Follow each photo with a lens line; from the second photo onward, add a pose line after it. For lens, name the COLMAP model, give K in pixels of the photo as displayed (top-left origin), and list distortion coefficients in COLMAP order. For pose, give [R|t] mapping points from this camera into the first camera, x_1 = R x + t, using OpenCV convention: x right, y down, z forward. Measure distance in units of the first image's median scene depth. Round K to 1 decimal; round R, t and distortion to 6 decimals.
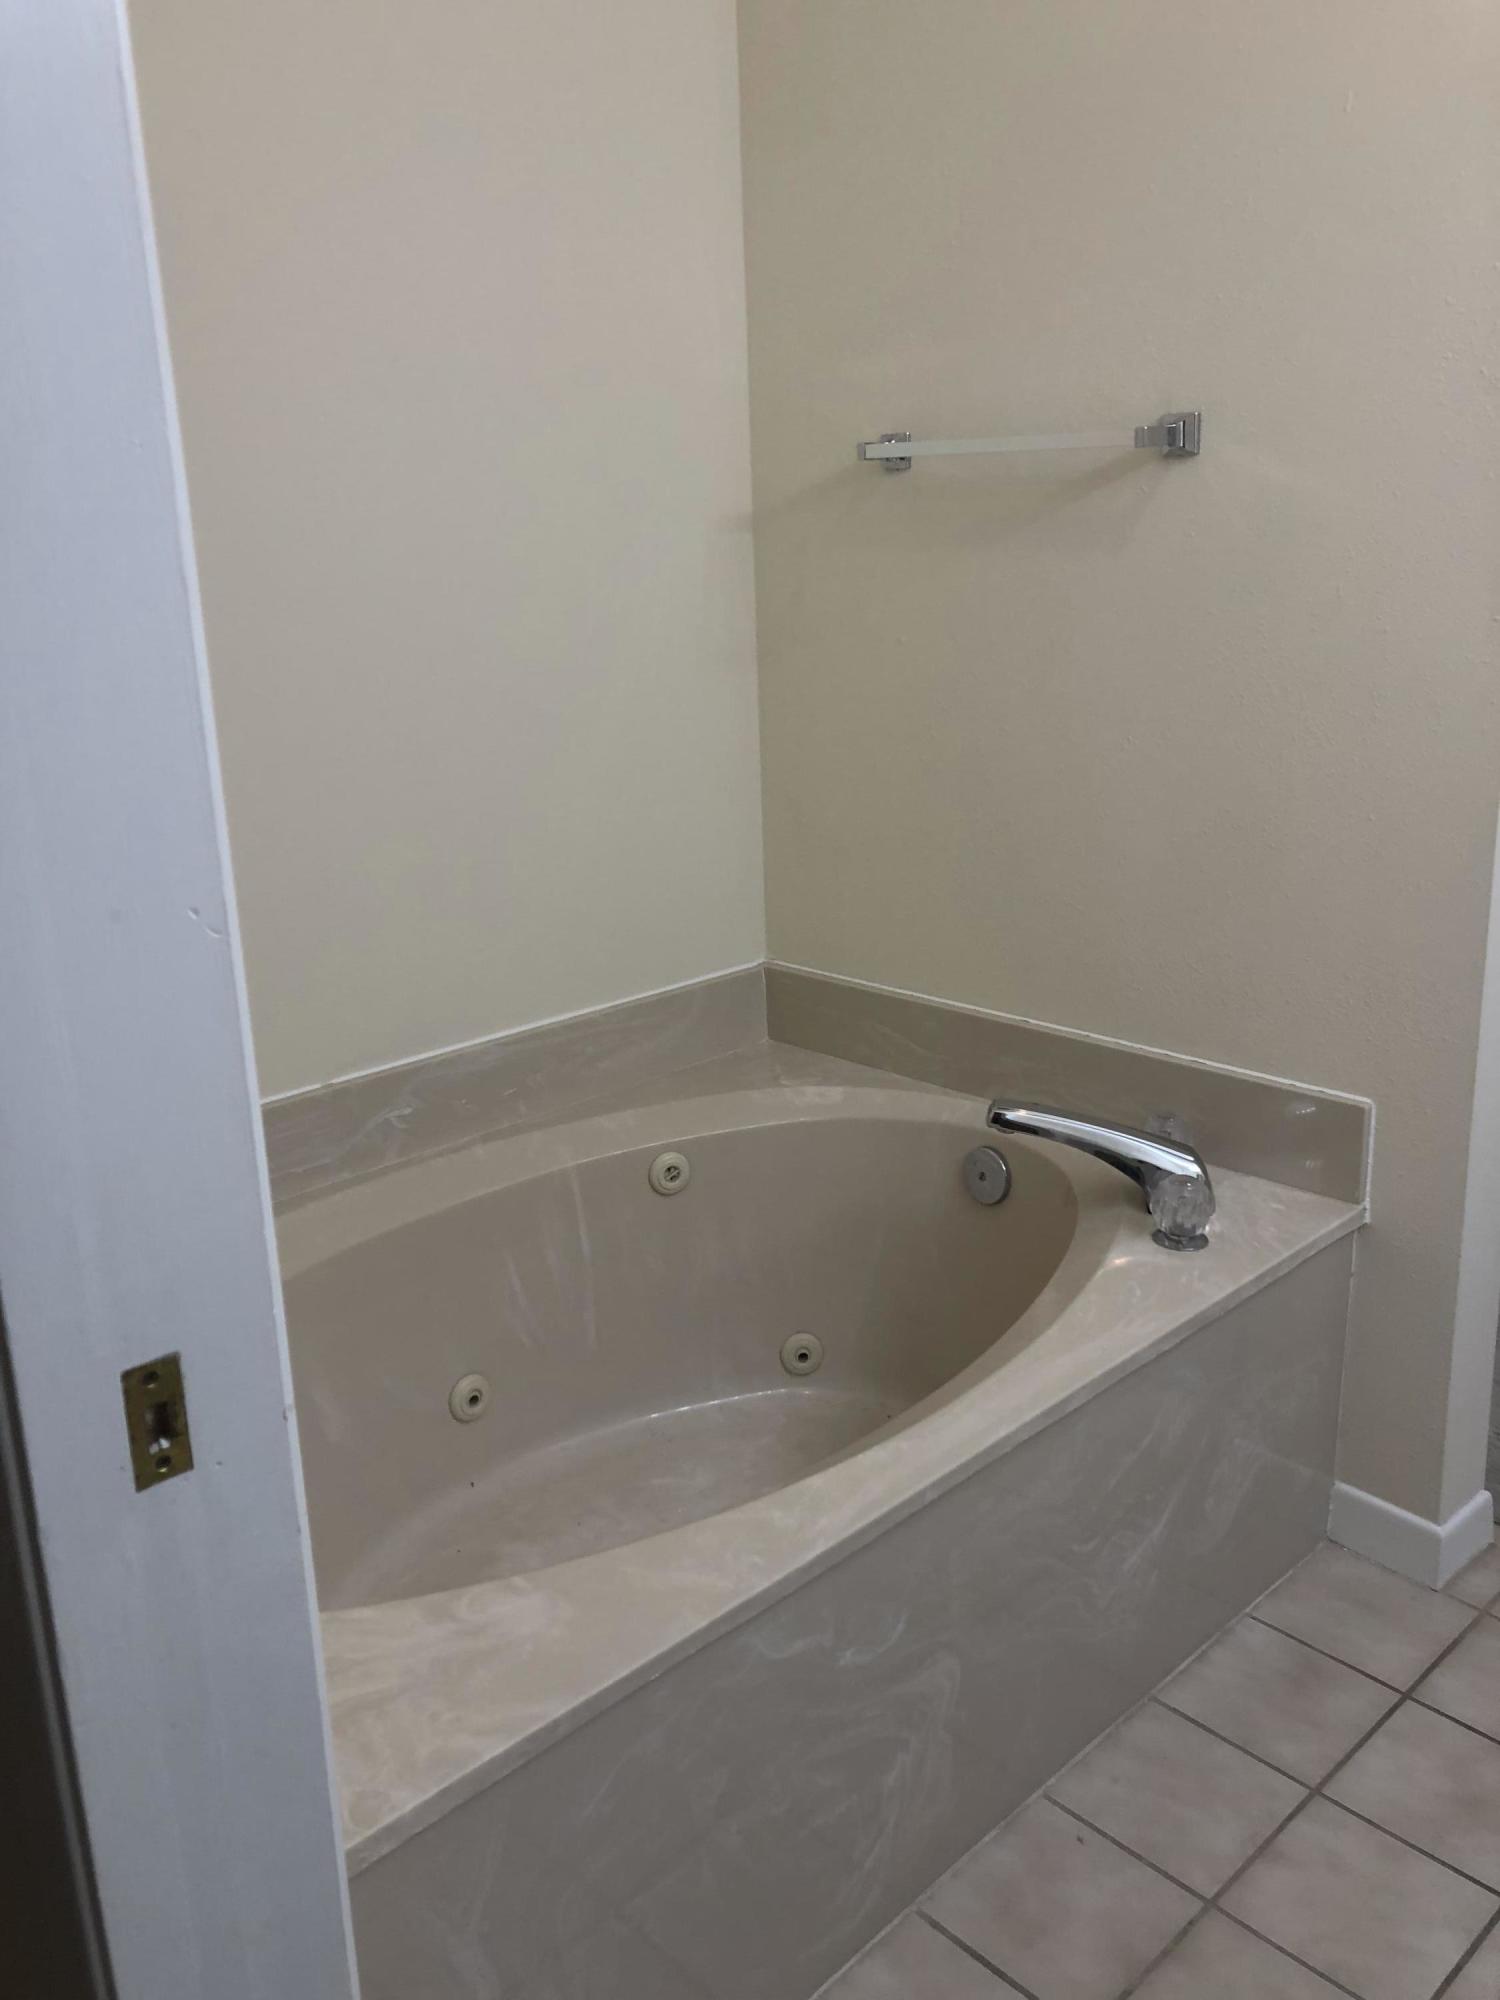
lens RADIAL K [[1627.7, 0, 748.2], [0, 1627.7, 937.5], [0, 0, 1]] dist [0.004780, -0.001531]
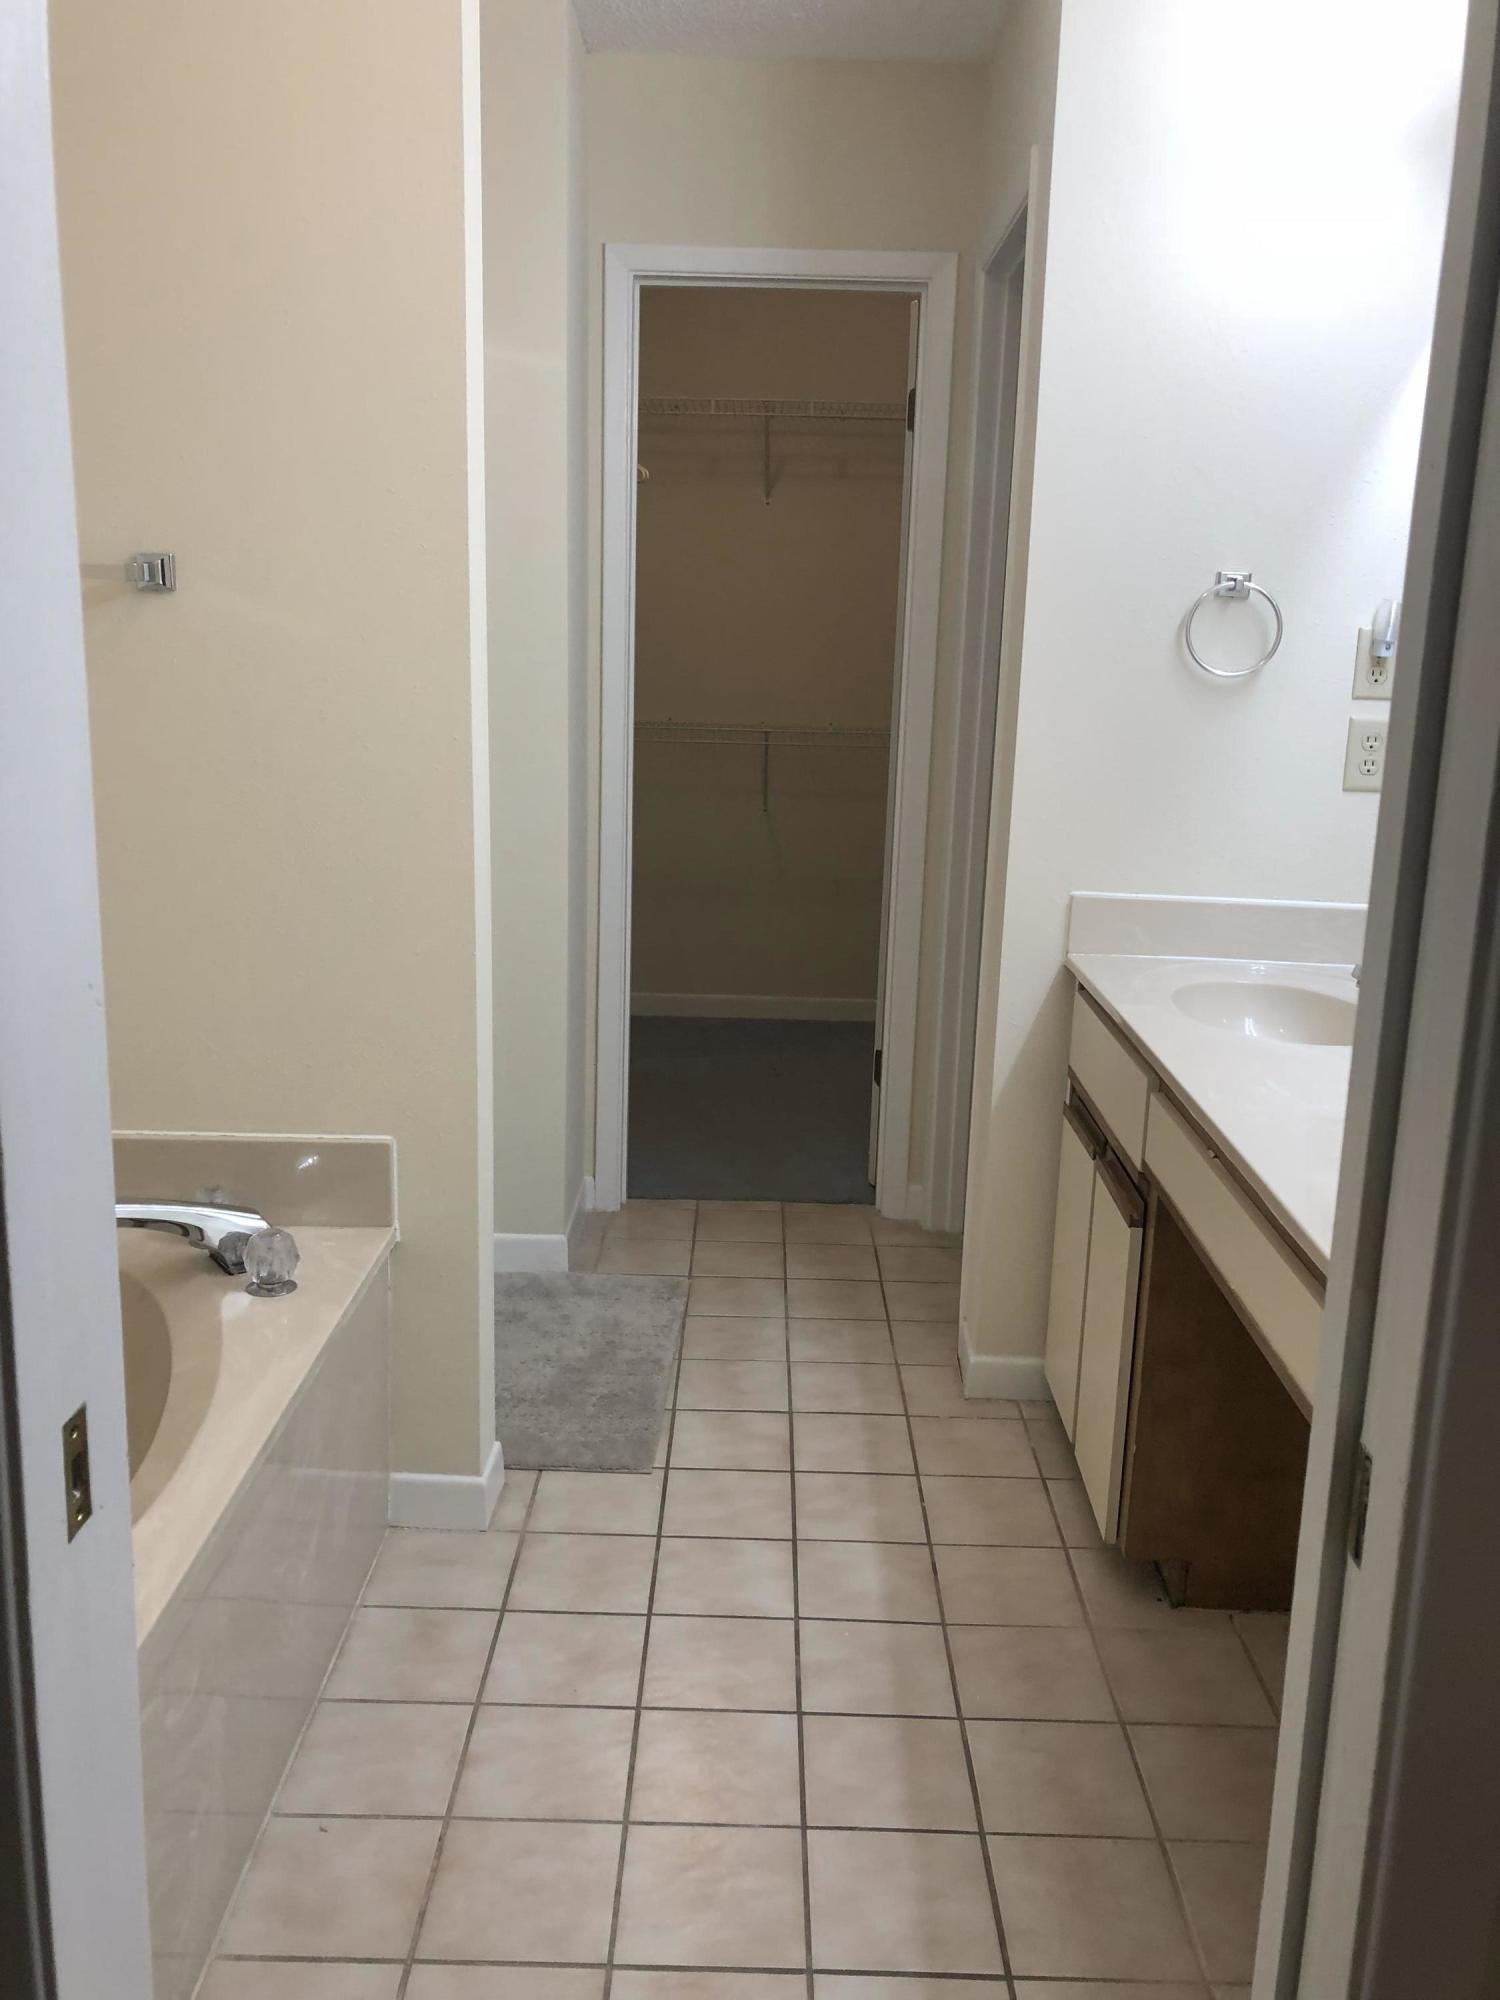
lens RADIAL K [[1627.7, 0, 748.2], [0, 1627.7, 937.5], [0, 0, 1]] dist [0.004780, -0.001531]
pose [[0.696179, -0.084311, 0.712900, -0.280240], [0.135269, 0.990696, -0.014931, 0.009036], [-0.705009, 0.106828, 0.701107, -0.034469]]
